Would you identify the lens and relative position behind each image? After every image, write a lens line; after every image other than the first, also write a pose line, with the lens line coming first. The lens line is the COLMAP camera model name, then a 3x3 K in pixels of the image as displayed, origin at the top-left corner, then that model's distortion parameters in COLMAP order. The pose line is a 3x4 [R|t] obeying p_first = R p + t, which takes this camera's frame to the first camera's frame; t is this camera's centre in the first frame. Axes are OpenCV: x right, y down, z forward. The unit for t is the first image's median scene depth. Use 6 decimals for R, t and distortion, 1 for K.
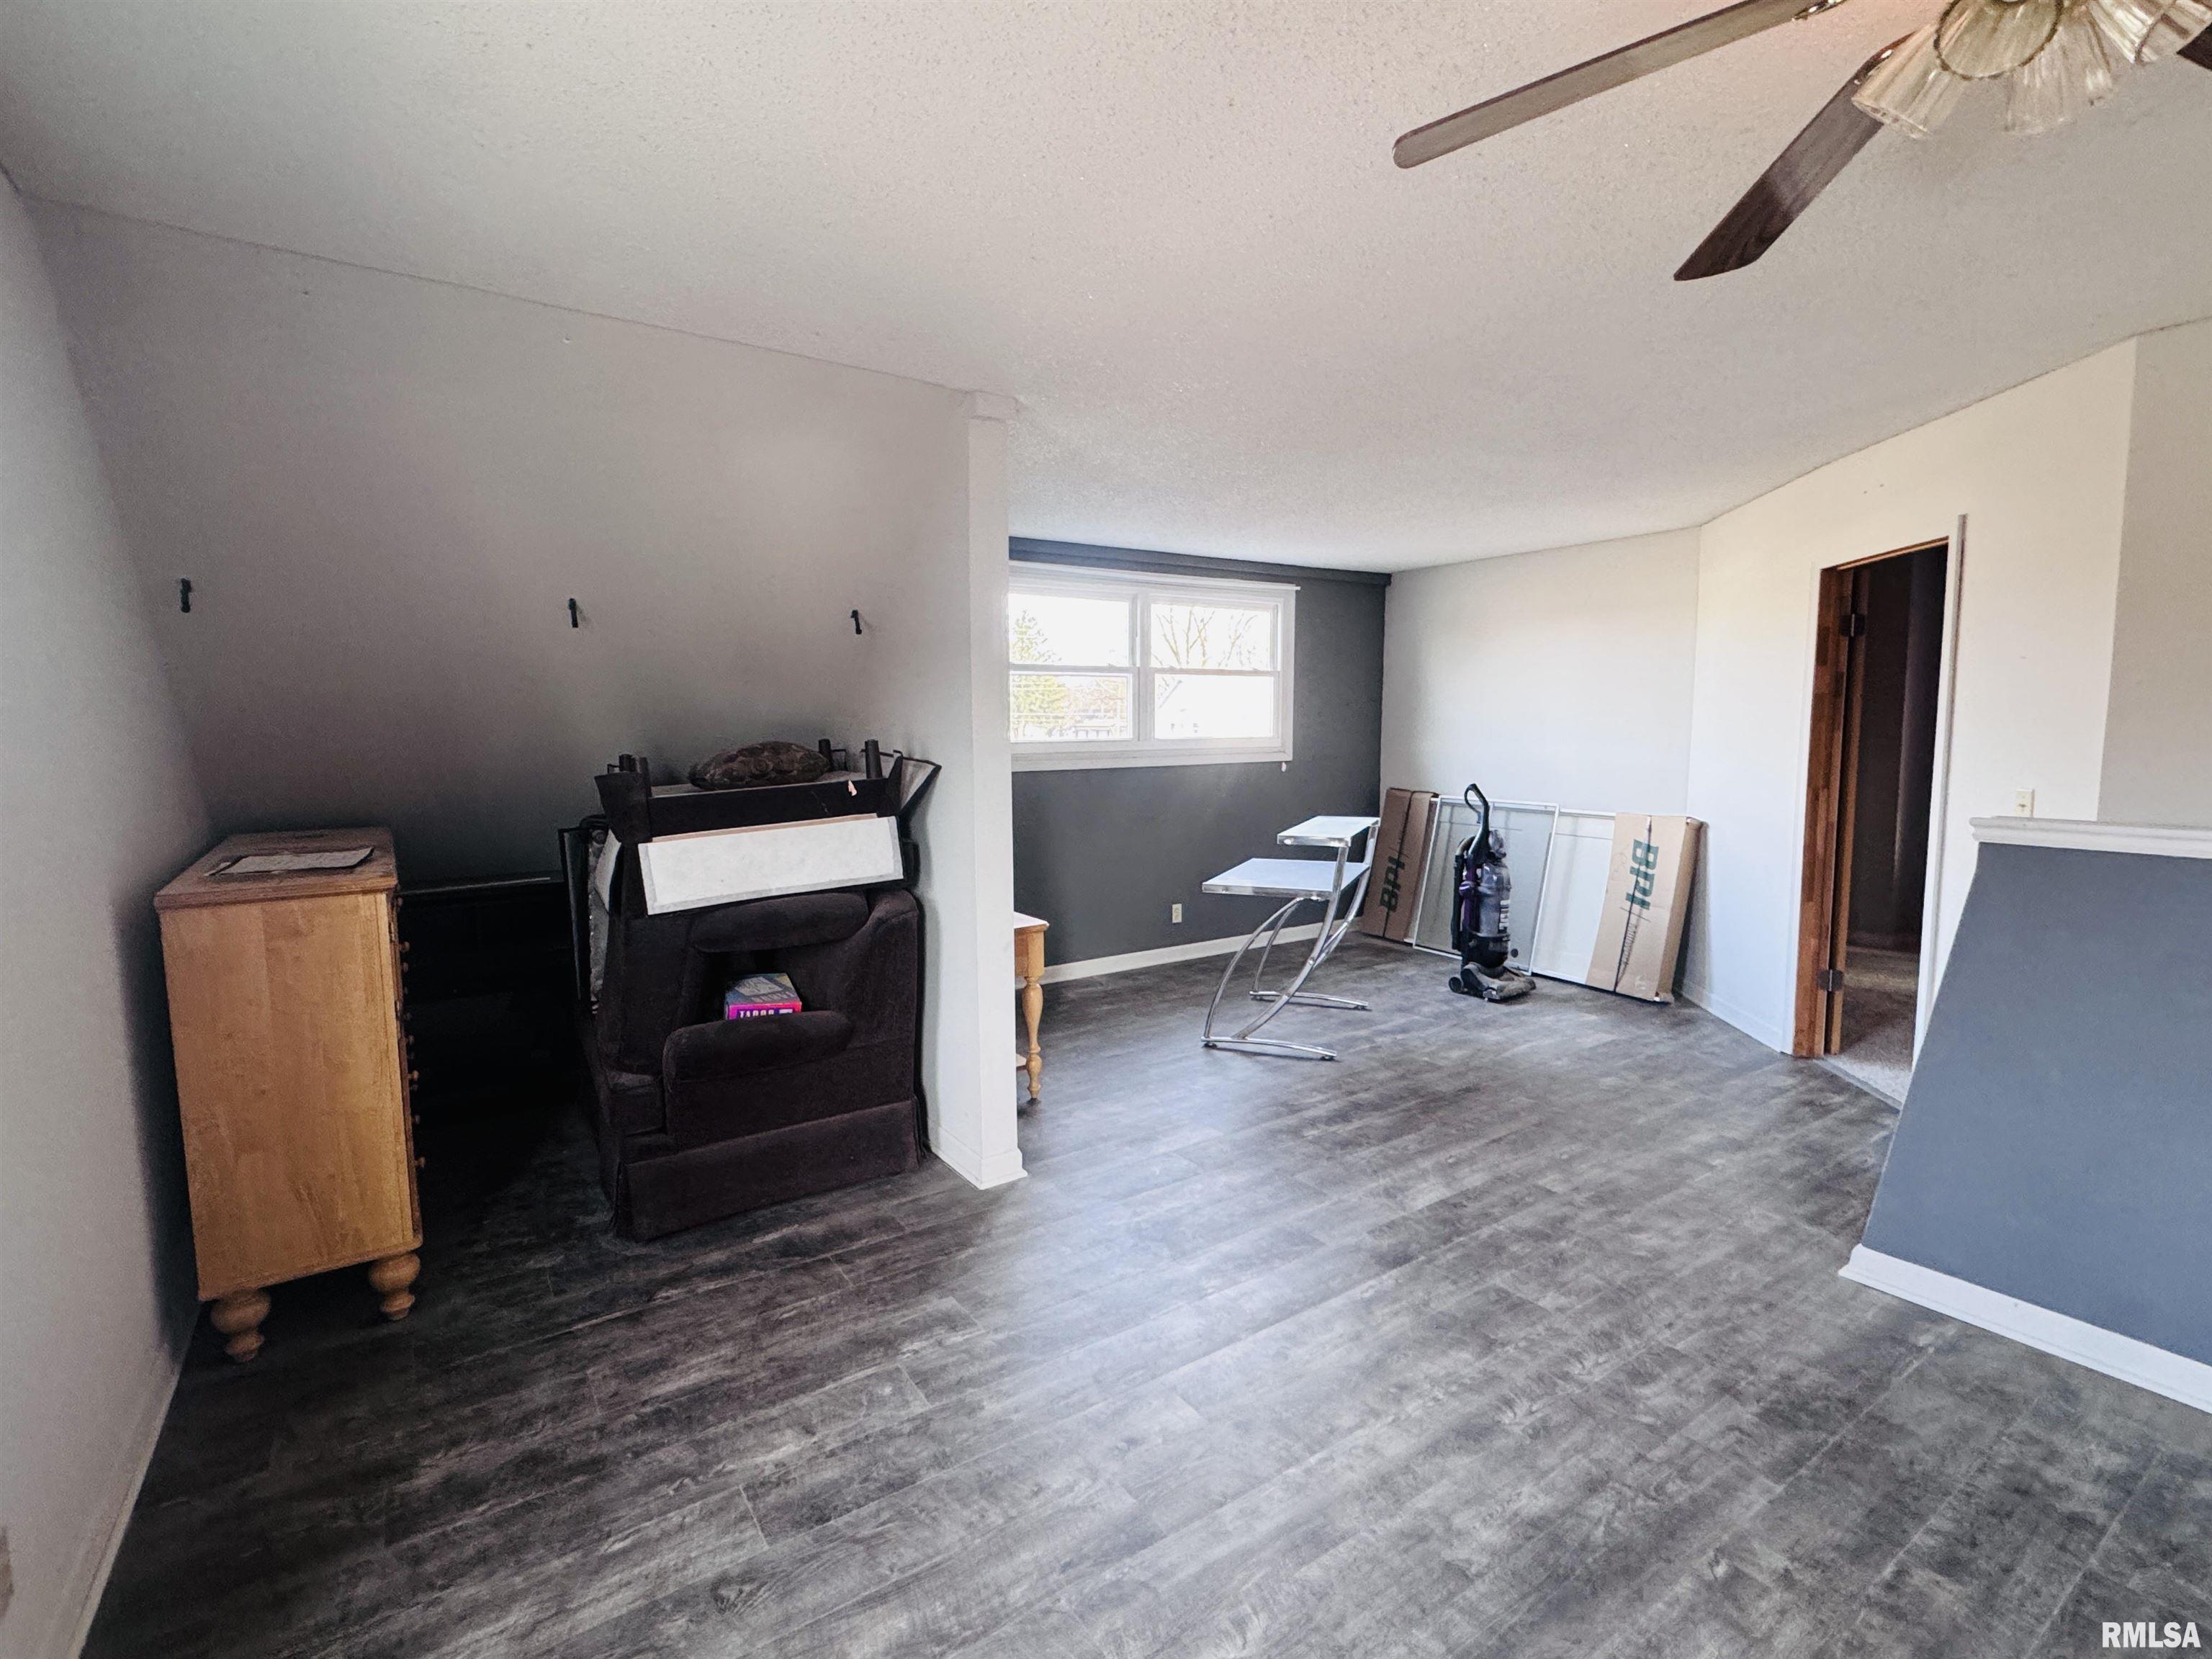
lens RADIAL K [[1045.1, 0, 1098.8], [0, 1045.1, 827.5], [0, 0, 1]] dist [-0.002007, 0.001168]
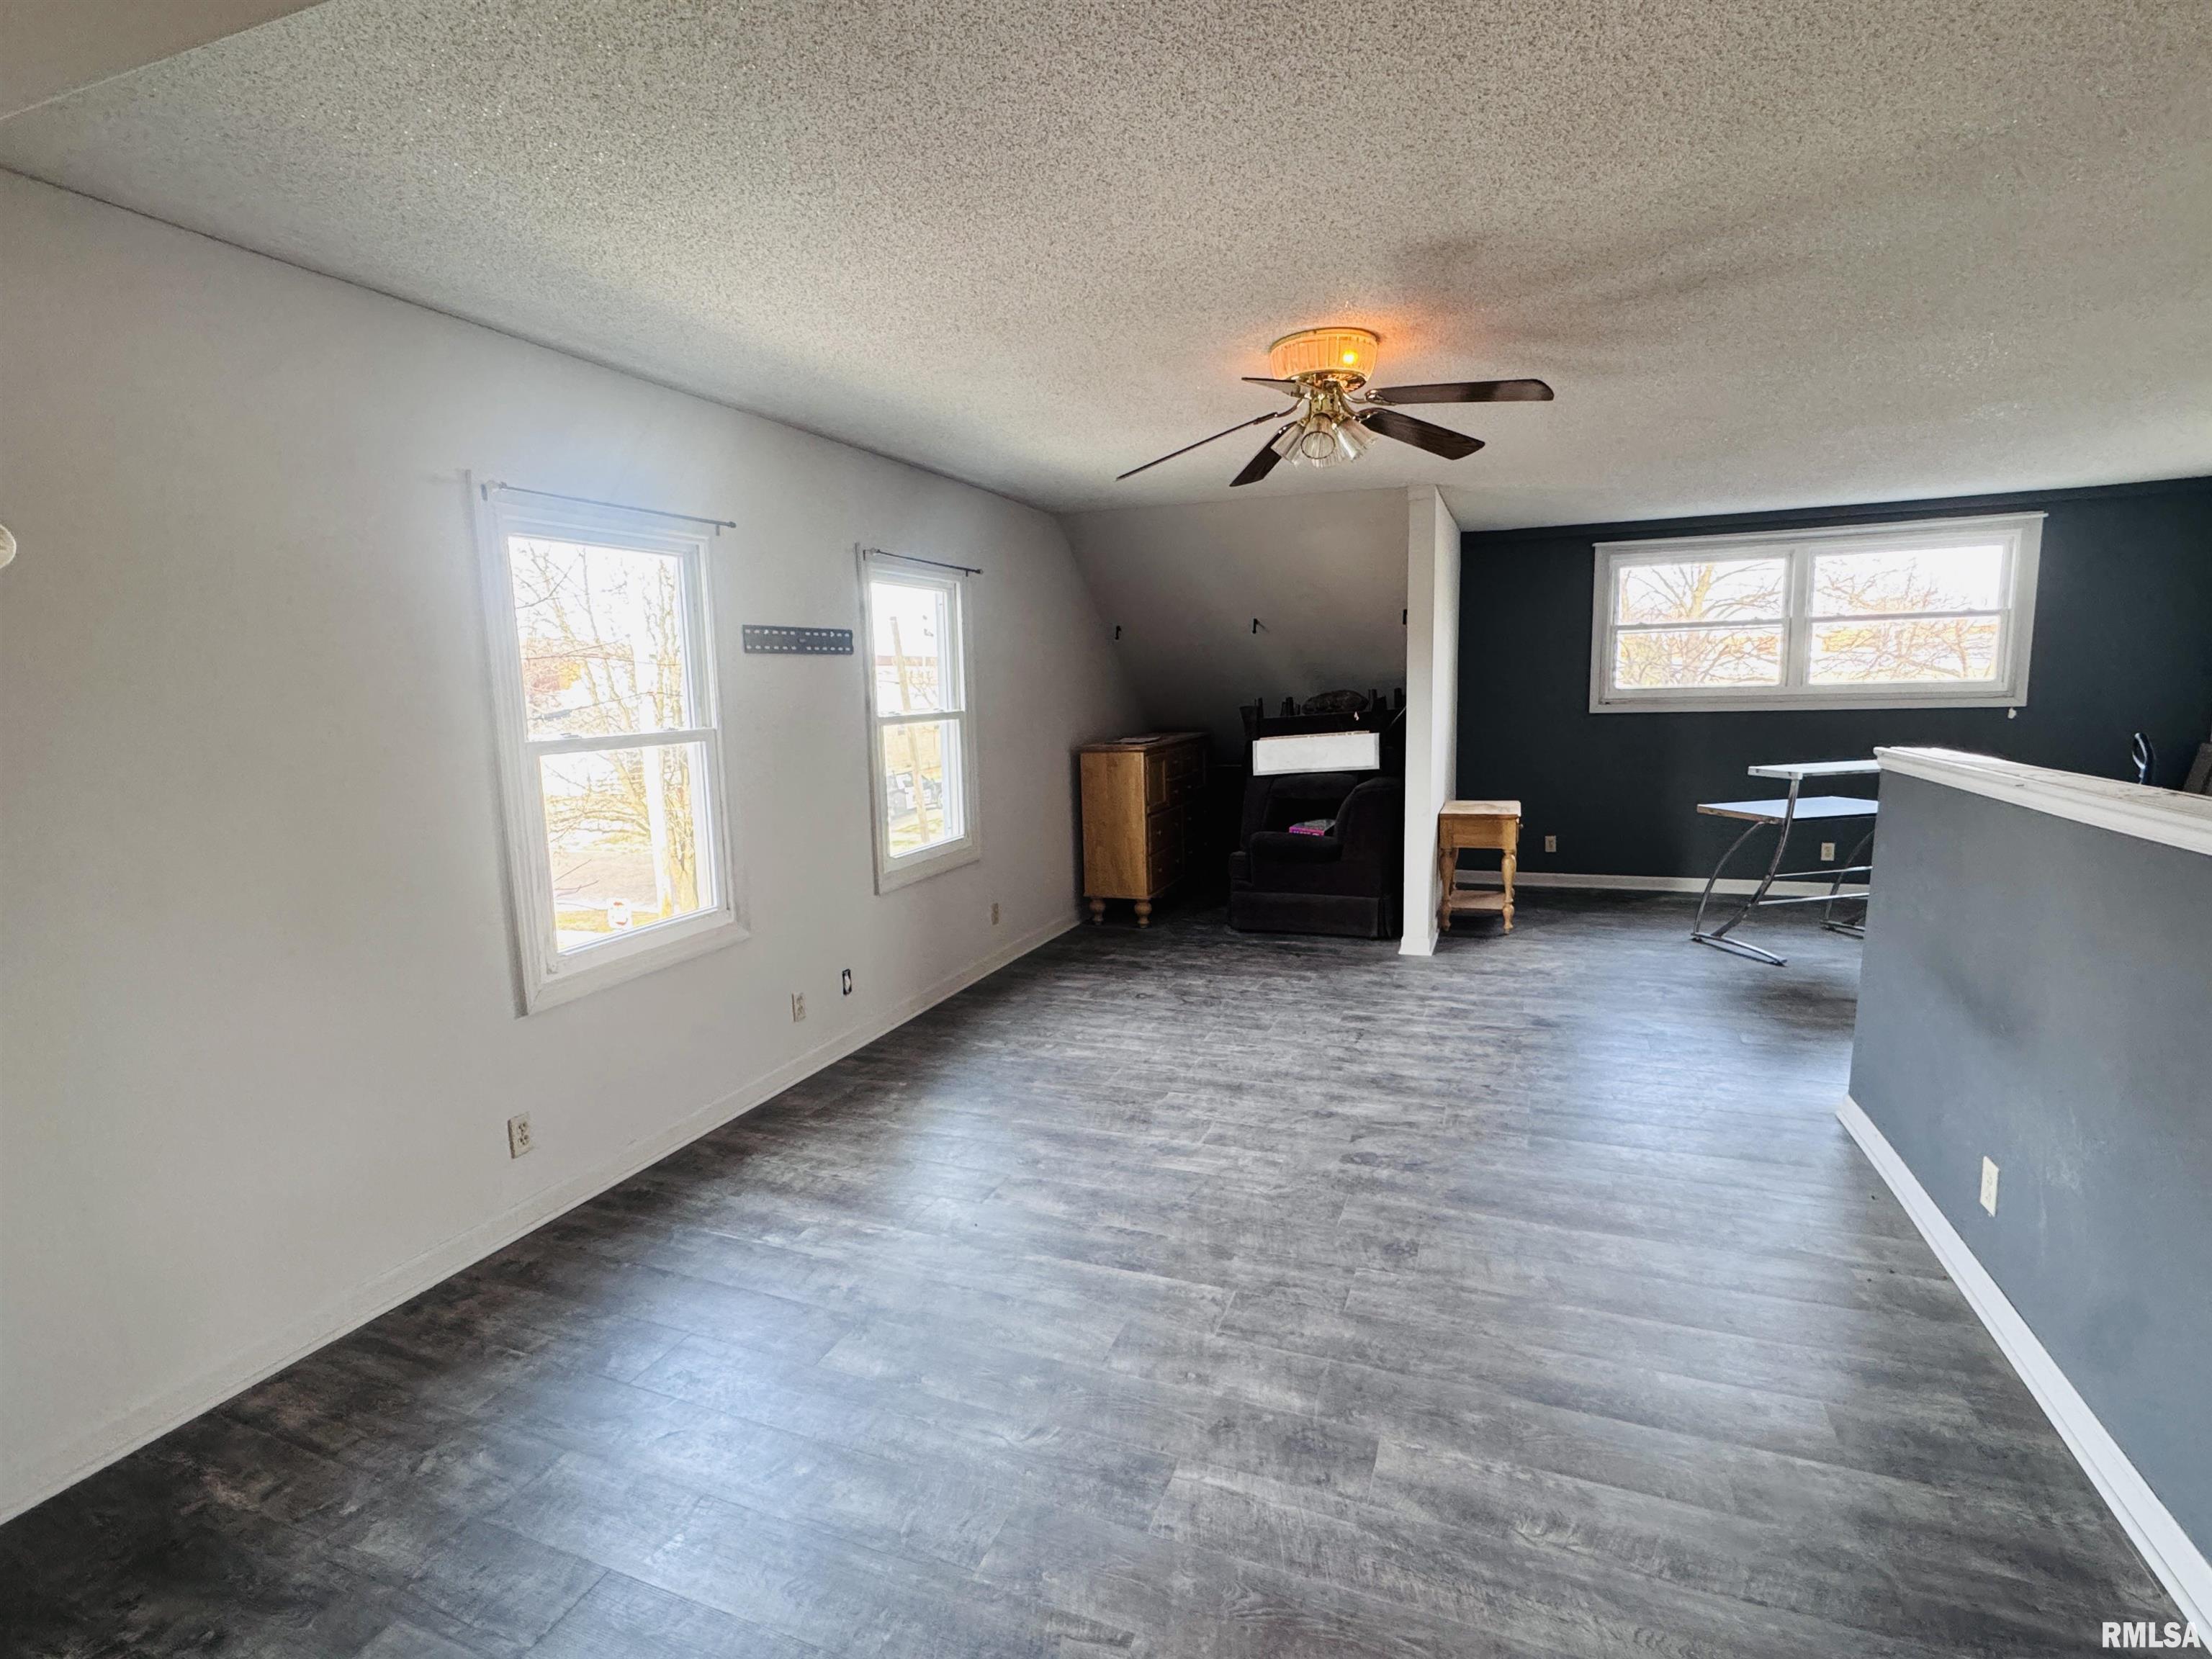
lens RADIAL K [[1045.1, 0, 1107.1], [0, 1045.1, 829.7], [0, 0, 1]] dist [-0.002007, 0.001168]
pose [[0.563327, 0.107041, -0.819271, 1.369969], [-0.061911, 0.994253, 0.087333, 0.036244], [0.823912, 0.001525, 0.566716, -0.495925]]
